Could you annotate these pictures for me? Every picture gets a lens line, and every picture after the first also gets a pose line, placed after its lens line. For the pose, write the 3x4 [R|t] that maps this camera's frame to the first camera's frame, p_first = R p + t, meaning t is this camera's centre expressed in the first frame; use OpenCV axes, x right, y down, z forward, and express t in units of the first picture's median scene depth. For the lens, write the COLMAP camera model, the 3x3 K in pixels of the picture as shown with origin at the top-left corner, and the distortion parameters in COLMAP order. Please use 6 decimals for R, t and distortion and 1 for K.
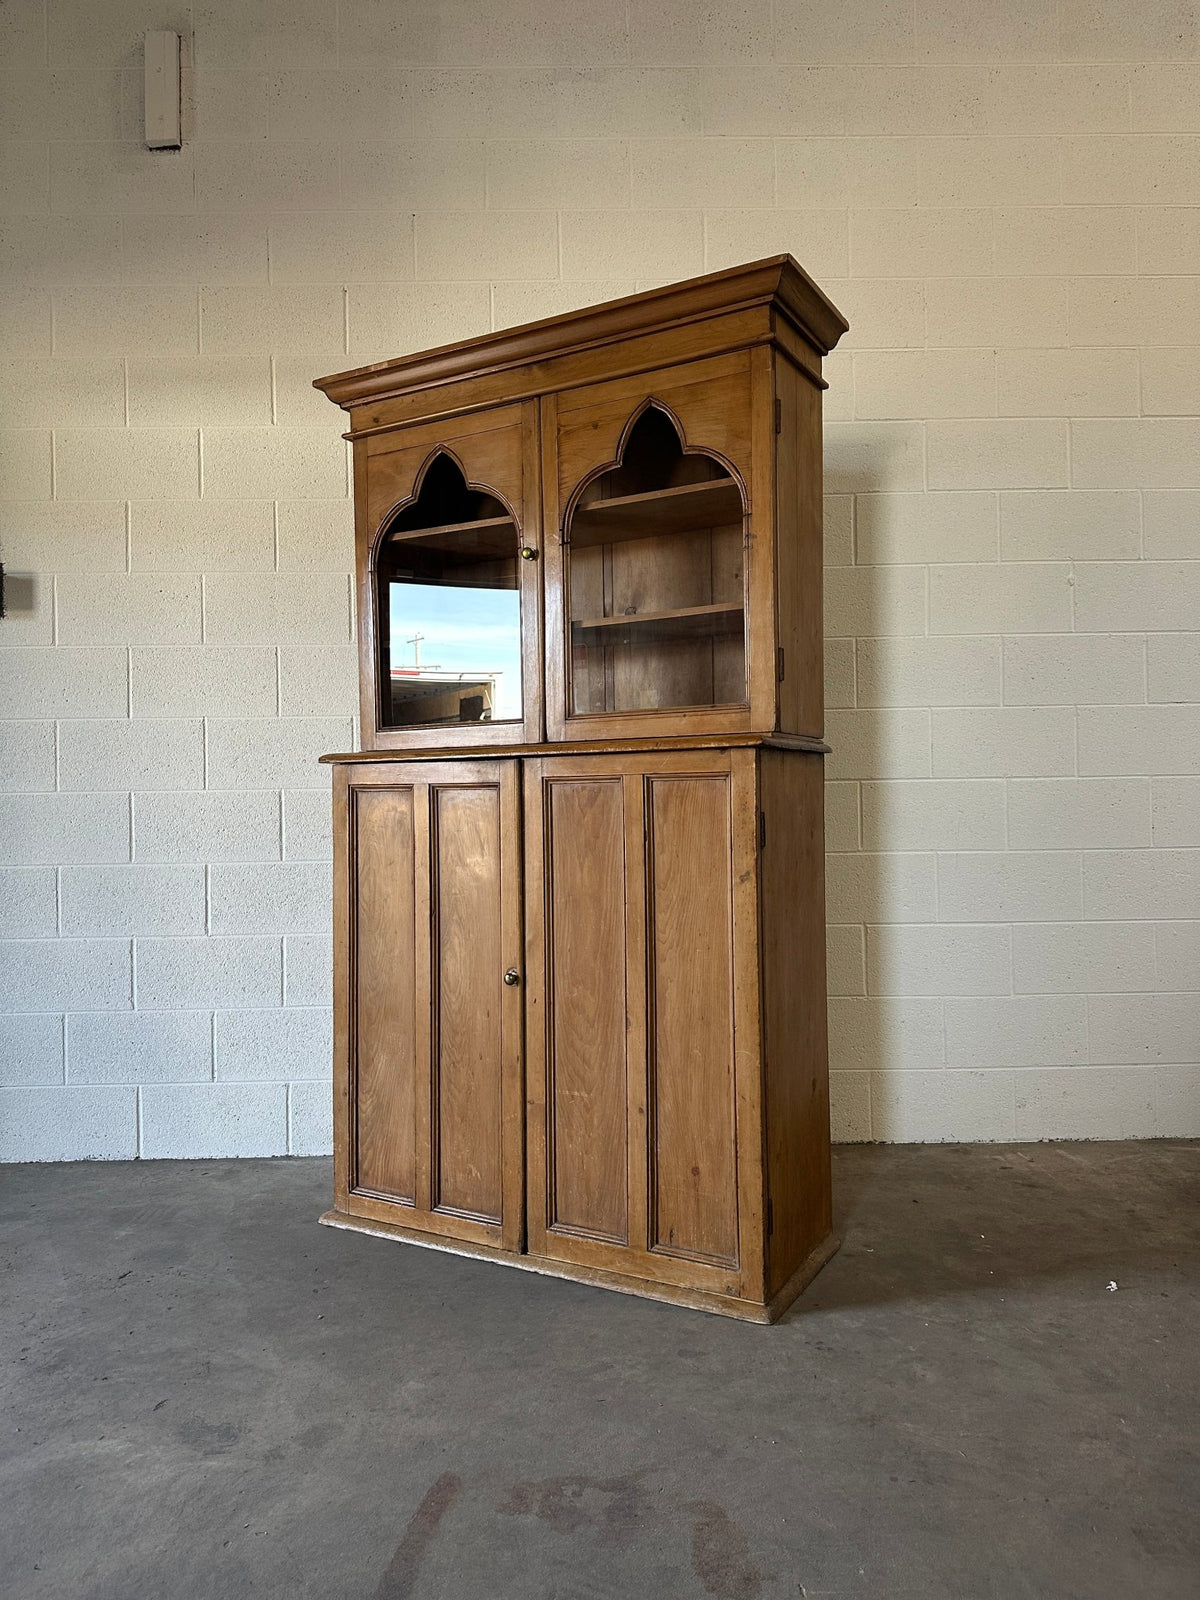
lens RADIAL K [[1144.7, 0, 605.2], [0, 1144.7, 800.3], [0, 0, 1]] dist [0.027896, -0.041842]
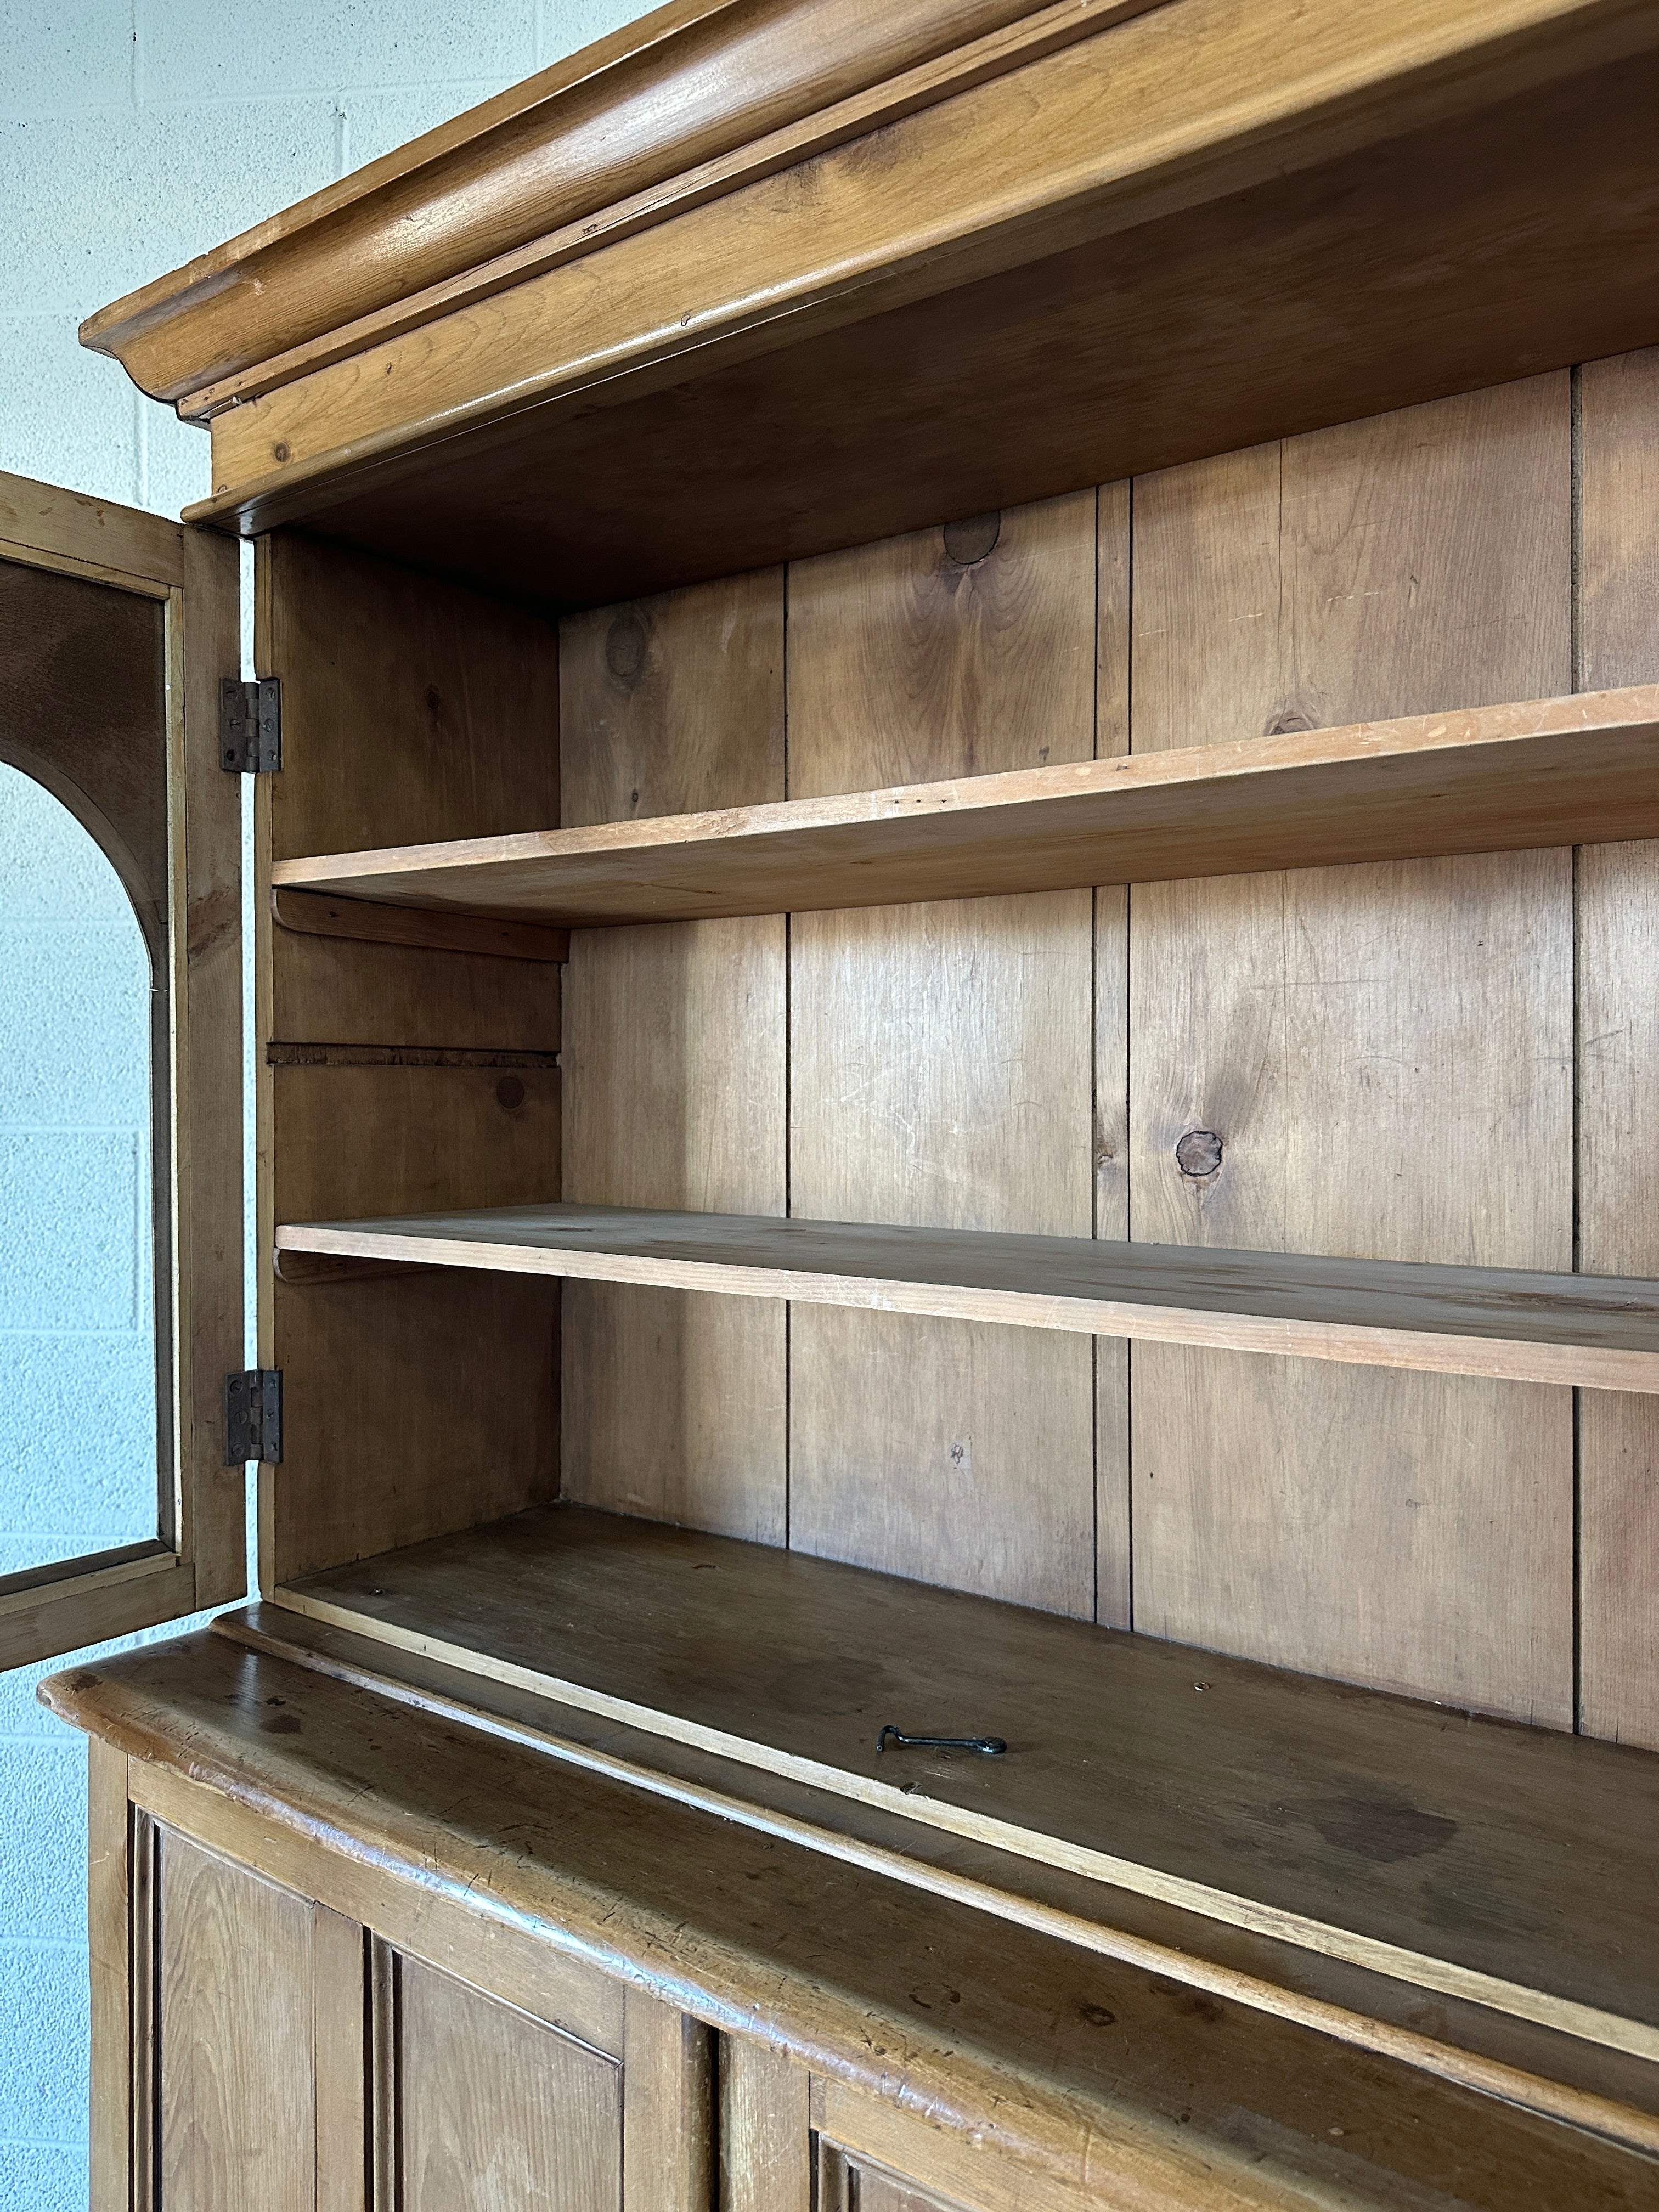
lens RADIAL K [[1617.6, 0, 821.2], [0, 1617.6, 1083.4], [0, 0, 1]] dist [-0.018287, 0.006276]
pose [[0.992356, 0.016948, -0.122242, -0.019739], [-0.015903, 0.999828, 0.009523, -0.186930], [0.122383, -0.007506, 0.992455, 0.639782]]
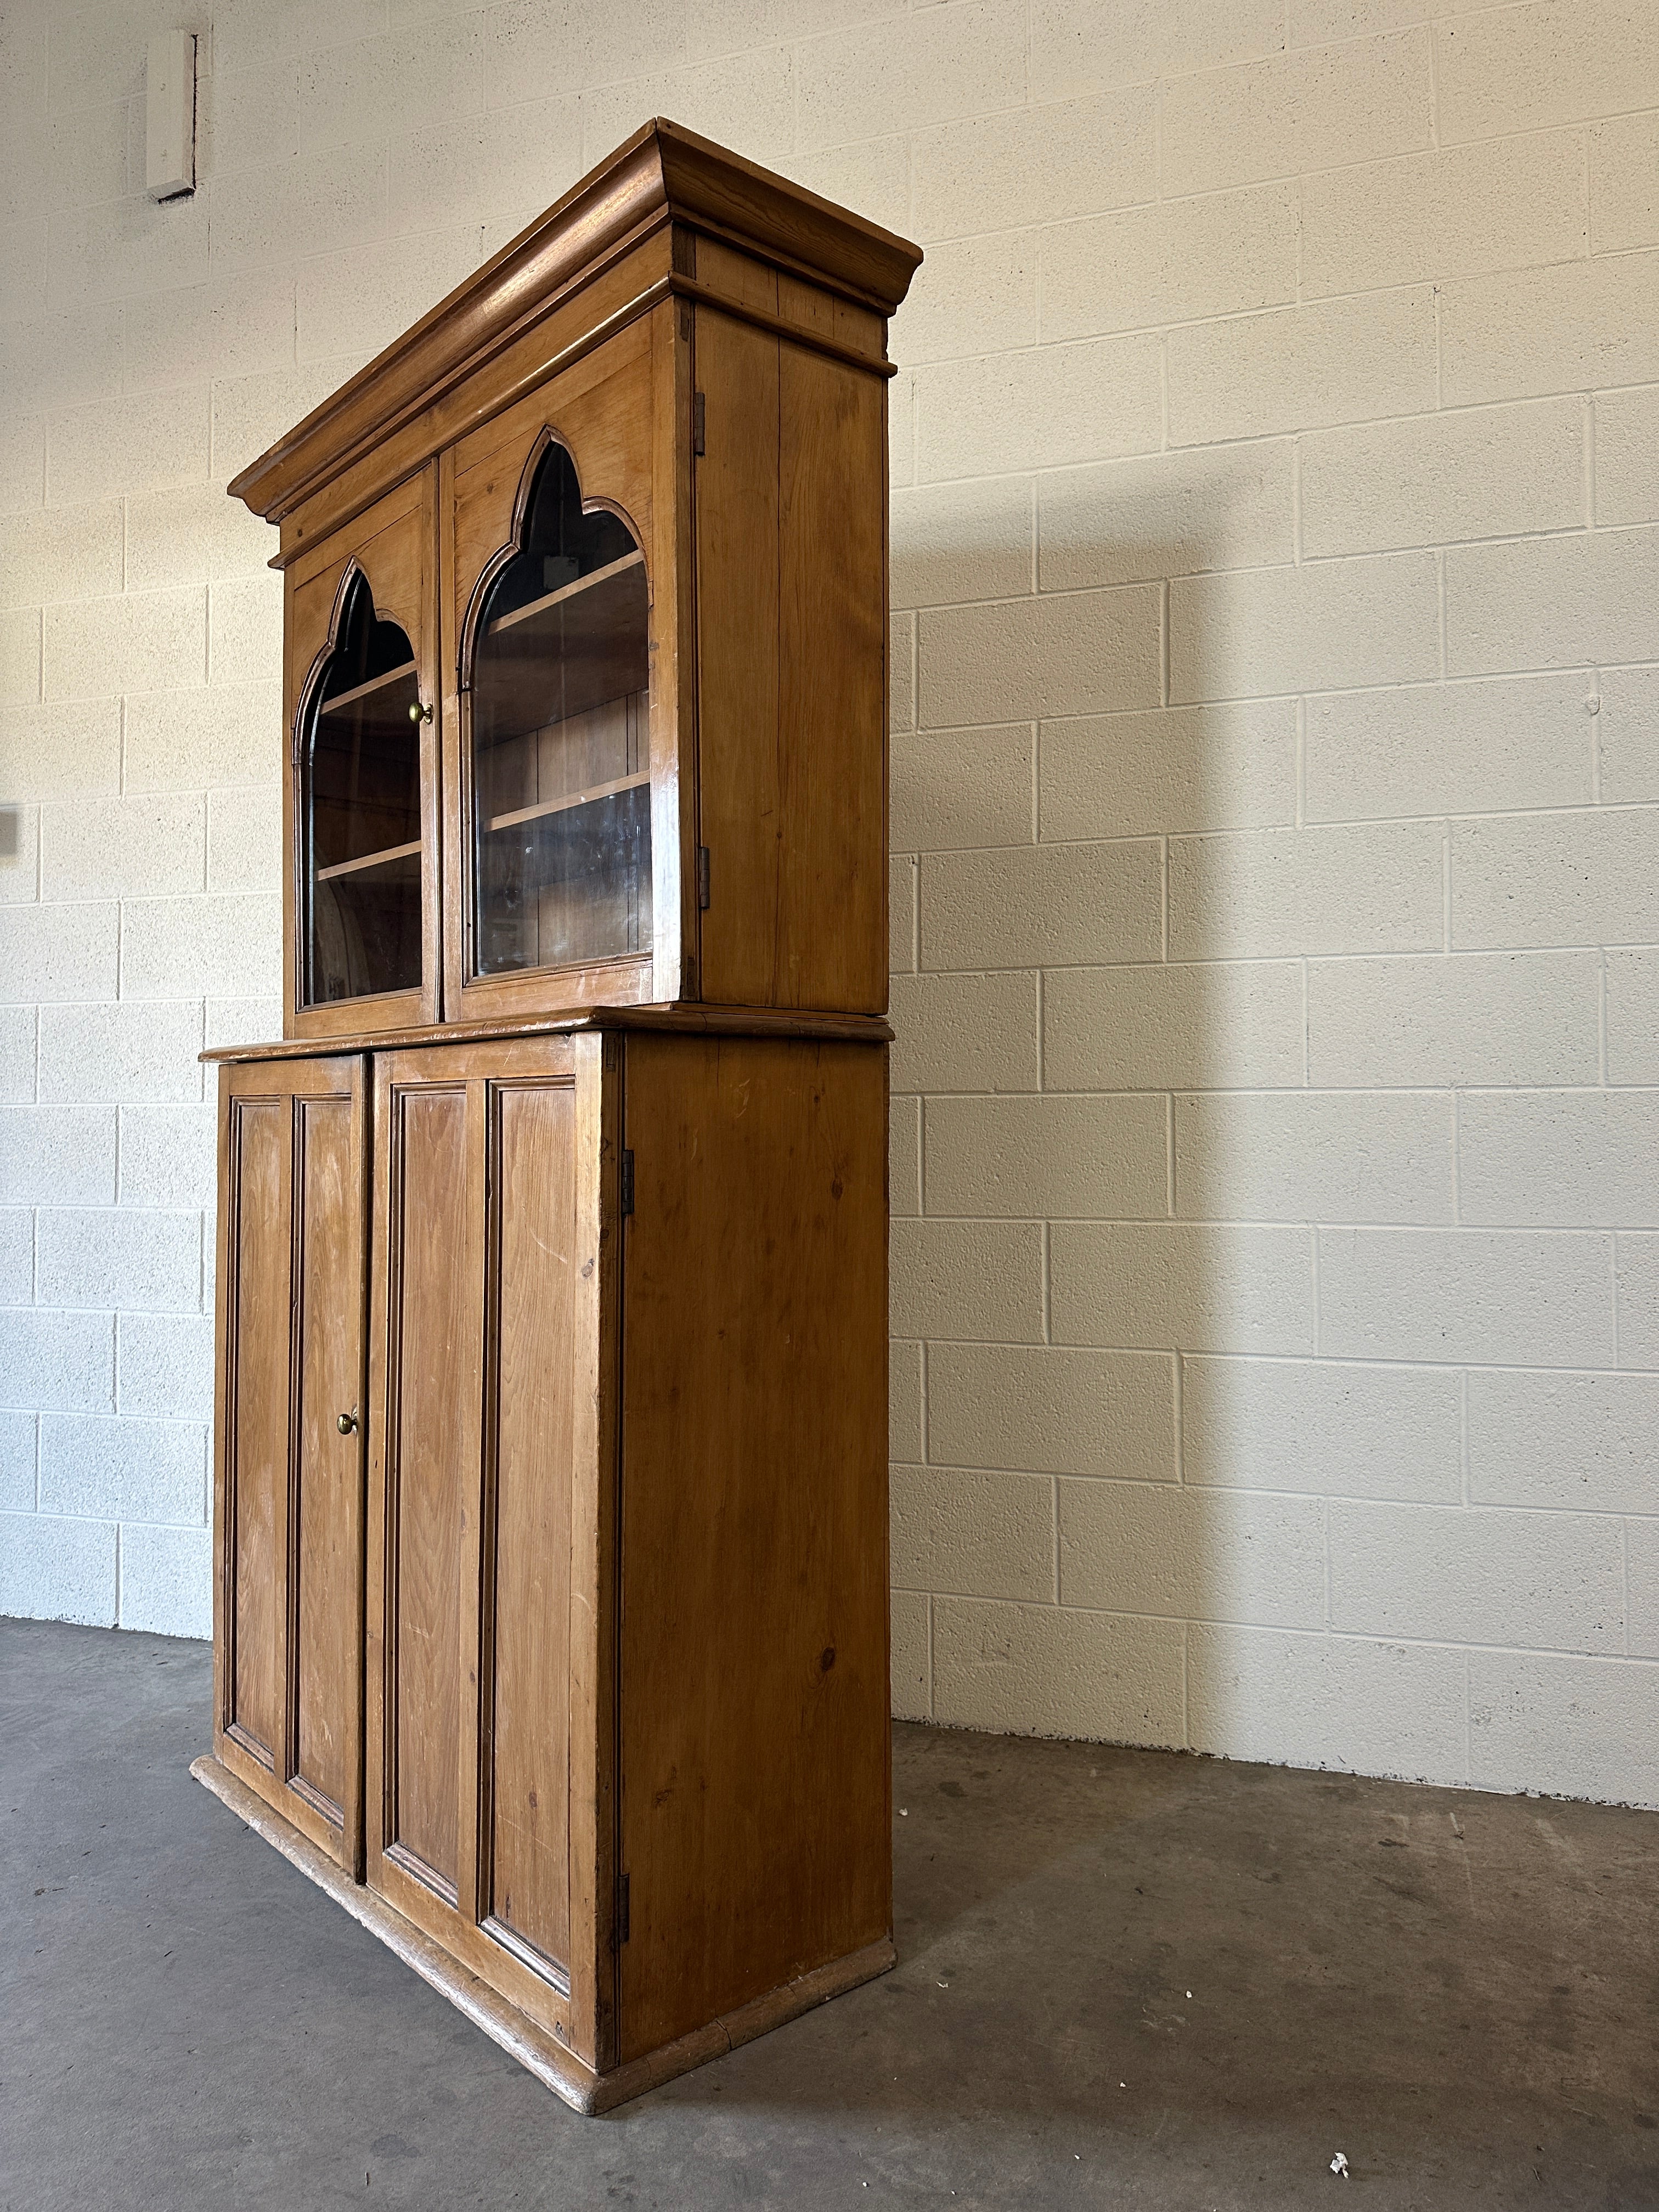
lens RADIAL K [[1587.6, 0, 834.0], [0, 1587.6, 1087.2], [0, 0, 1]] dist [0.008870, -0.015484]
pose [[0.943044, 0.002551, -0.332659, 0.390736], [-0.008845, 0.999809, -0.017408, -0.005711], [0.332551, 0.019359, 0.942886, 0.266363]]
